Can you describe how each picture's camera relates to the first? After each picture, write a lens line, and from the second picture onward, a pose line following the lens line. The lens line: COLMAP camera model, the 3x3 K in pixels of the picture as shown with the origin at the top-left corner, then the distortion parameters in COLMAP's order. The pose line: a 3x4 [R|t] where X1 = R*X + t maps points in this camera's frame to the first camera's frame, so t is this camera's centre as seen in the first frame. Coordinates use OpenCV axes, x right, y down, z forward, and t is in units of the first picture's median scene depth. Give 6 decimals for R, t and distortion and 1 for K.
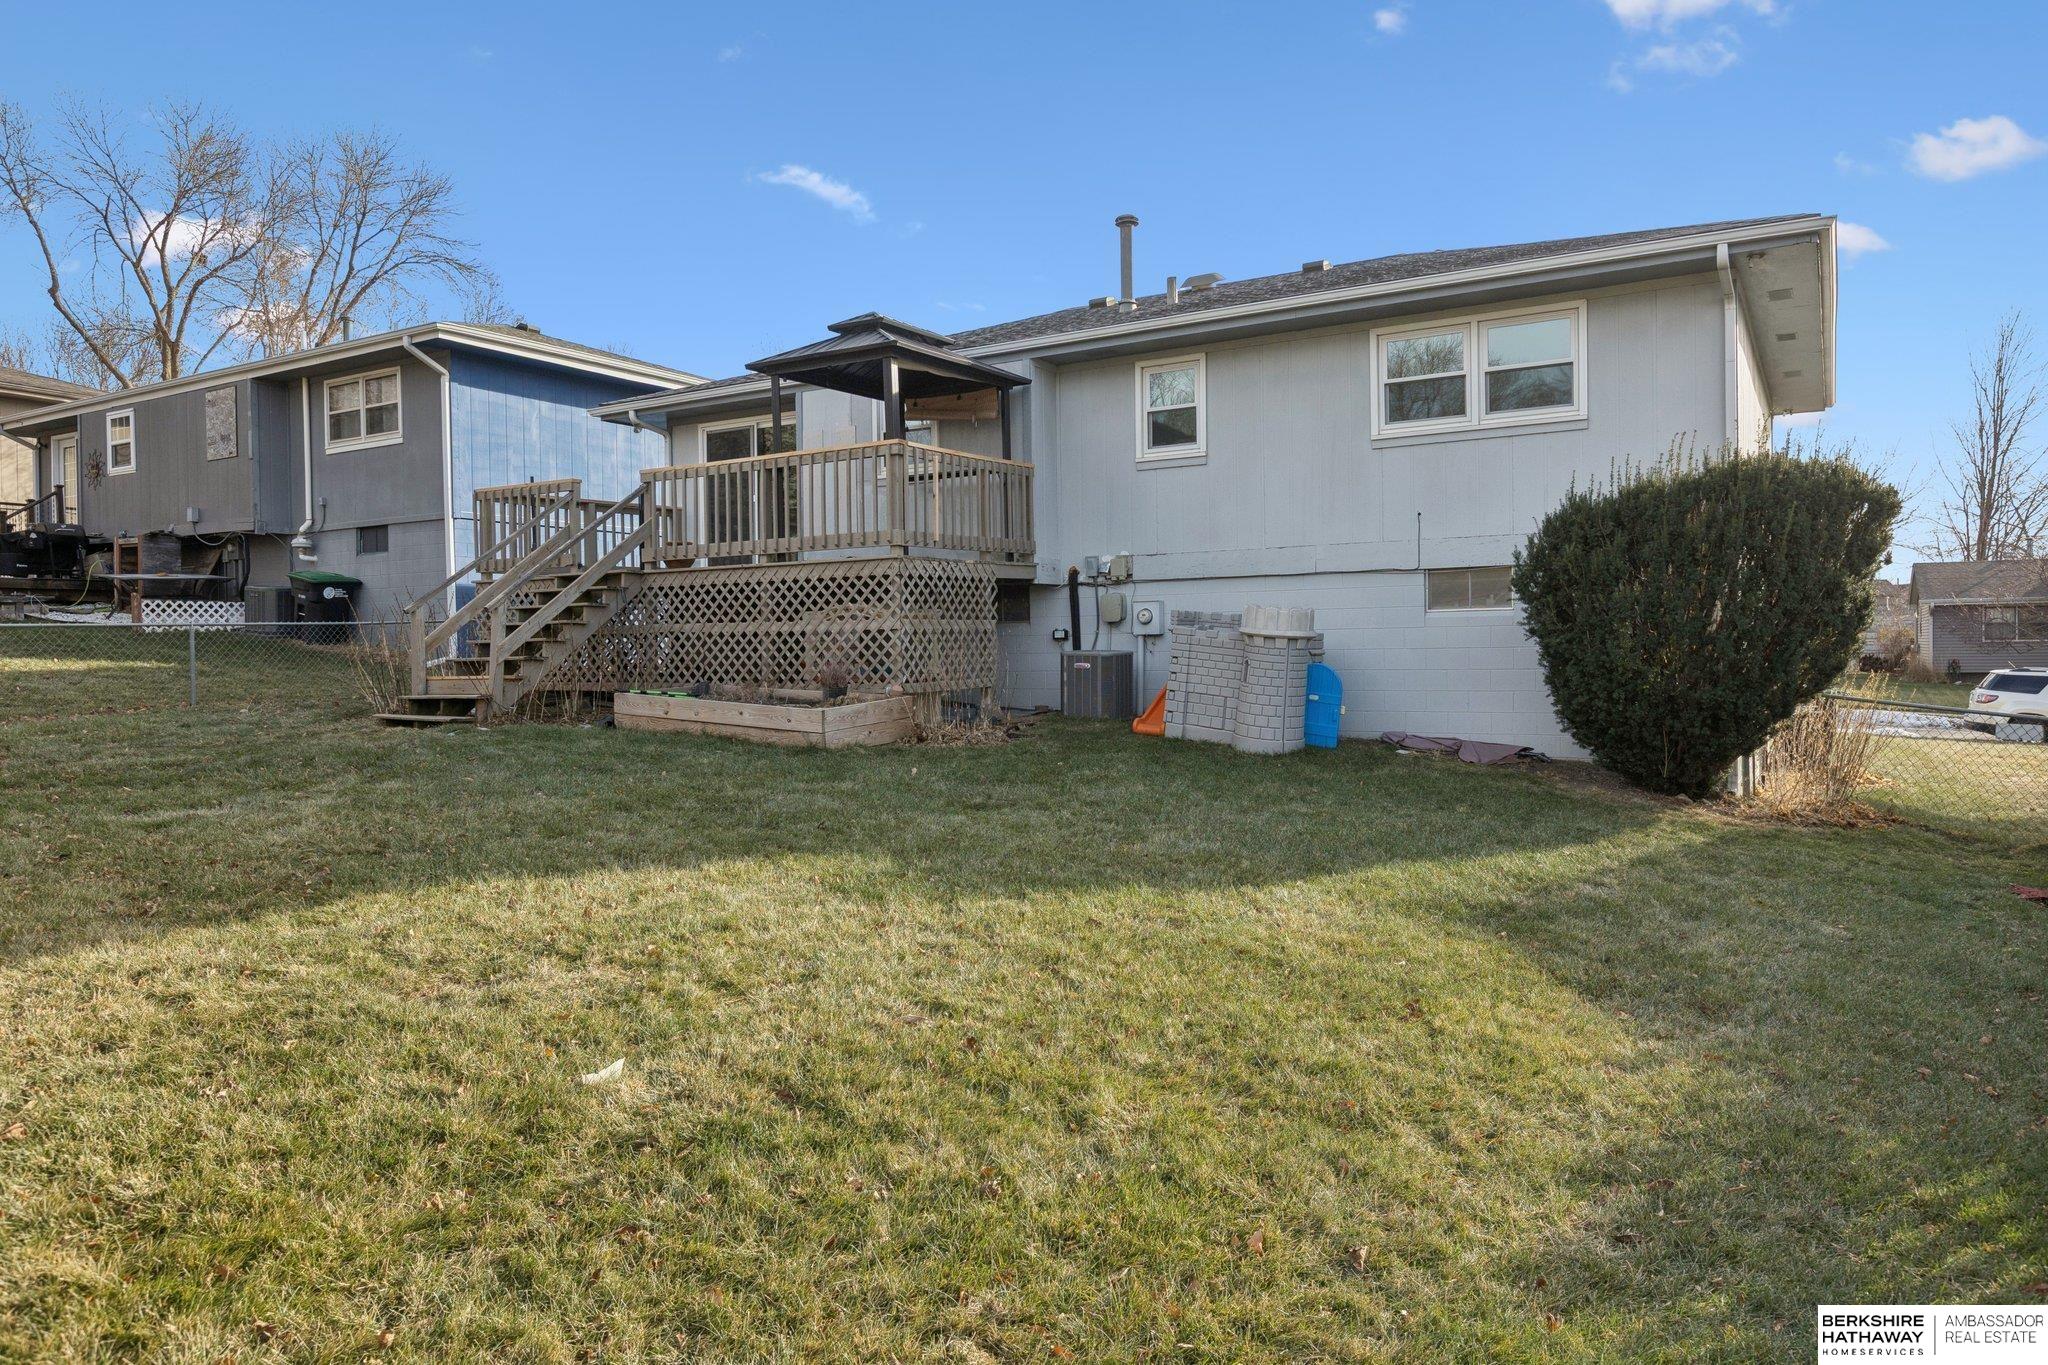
lens RADIAL K [[1310.1, 0, 1024.1], [0, 1310.1, 677.0], [0, 0, 1]] dist [0.008575, -0.001140]
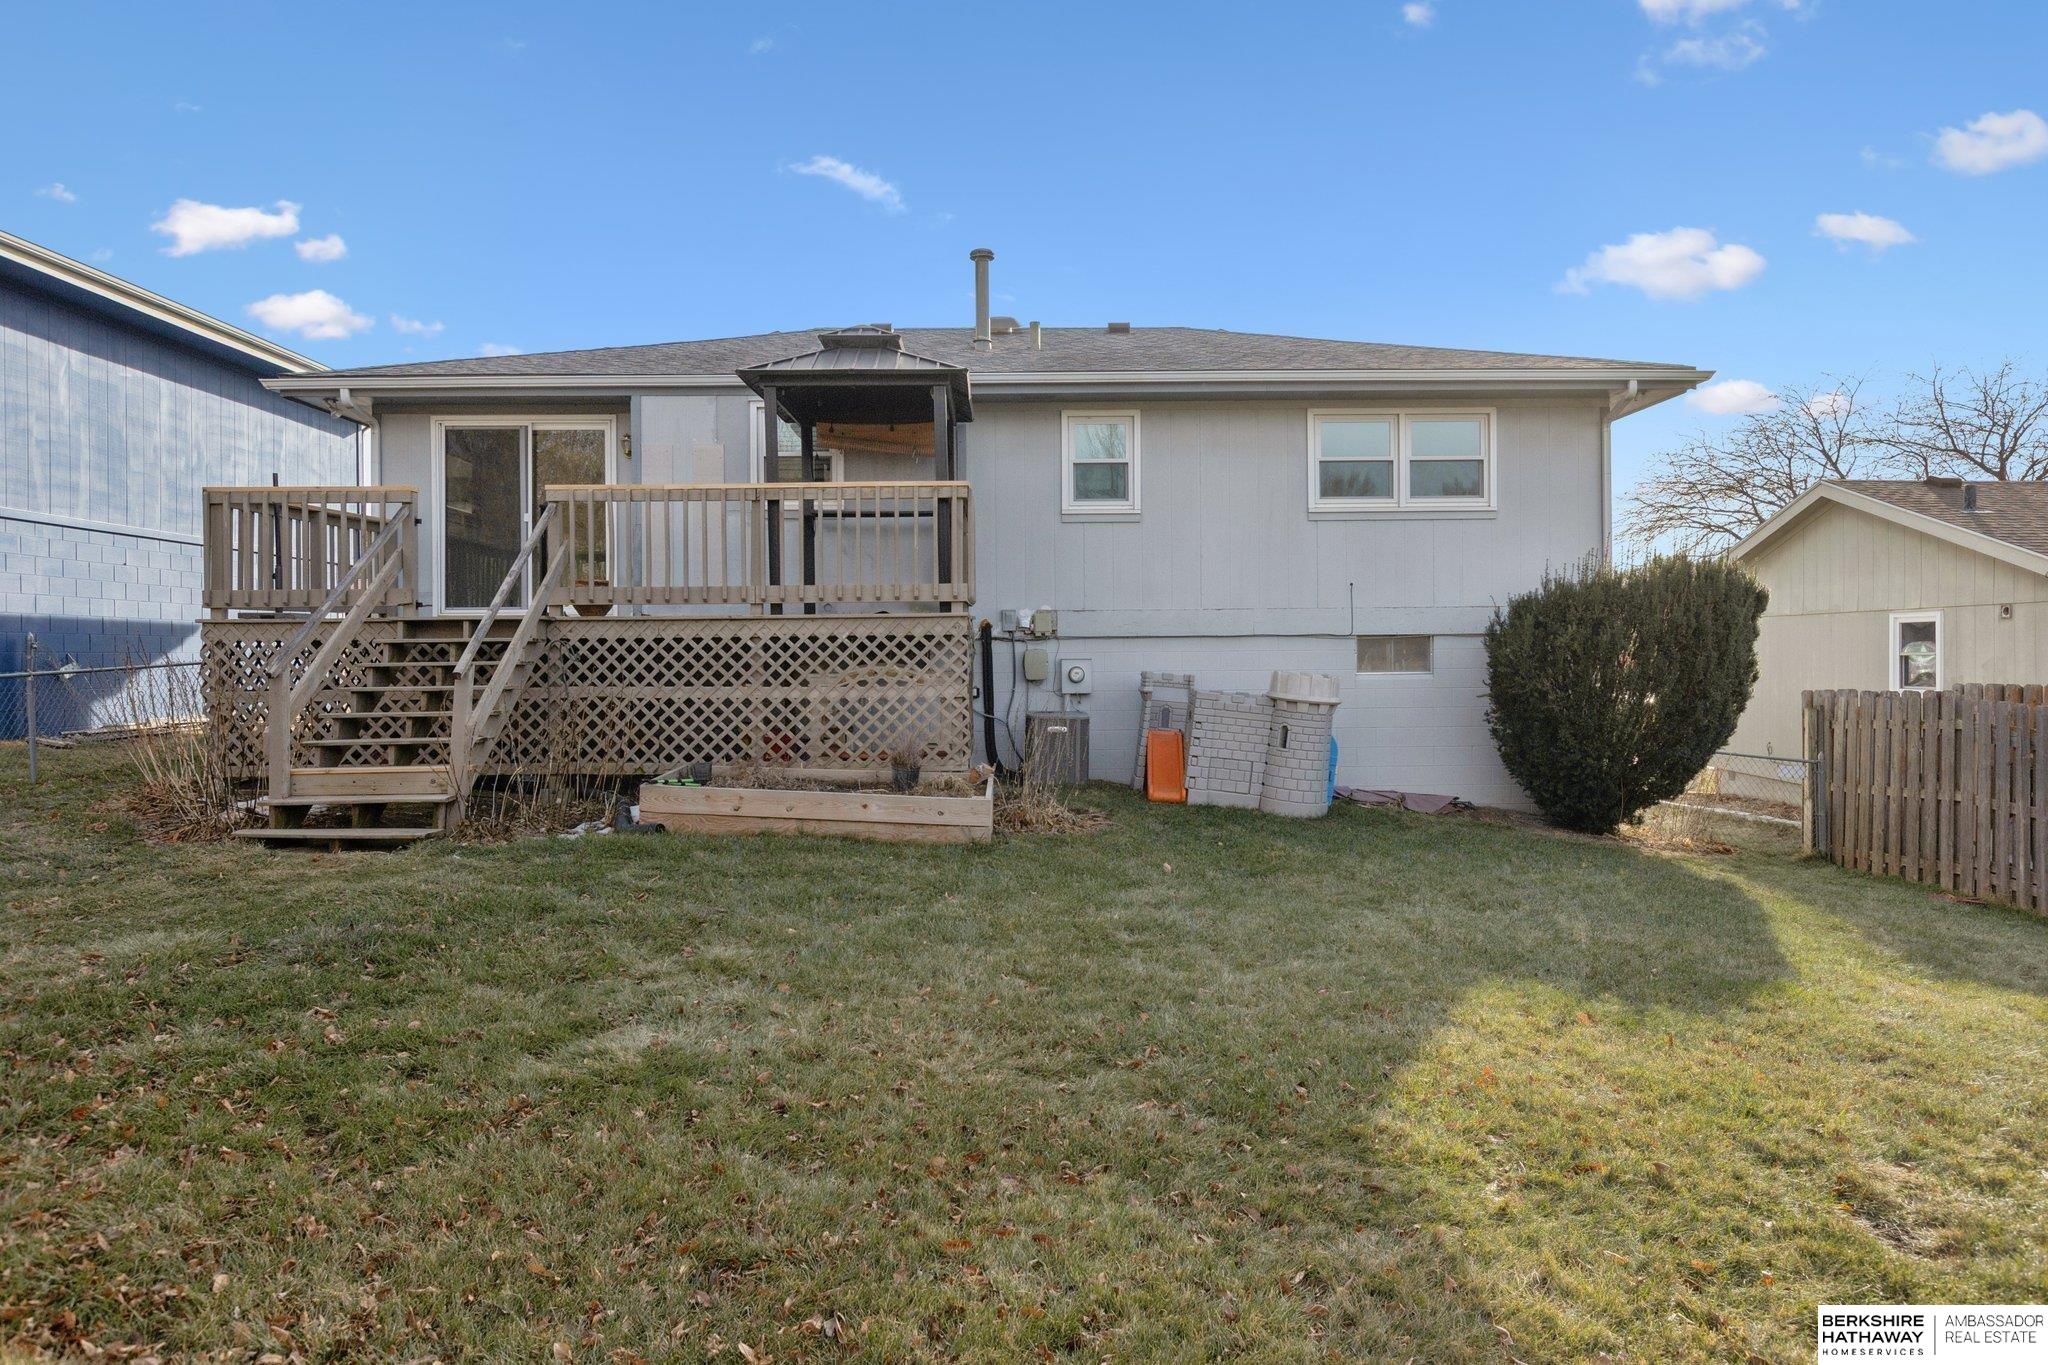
lens RADIAL K [[1310.1, 0, 1025.5], [0, 1310.1, 680.6], [0, 0, 1]] dist [0.008575, -0.001140]
pose [[0.848669, -0.004322, 0.528907, -0.492047], [0.008936, 0.999941, -0.006166, -0.039620], [-0.528850, 0.009960, 0.848657, 0.218845]]
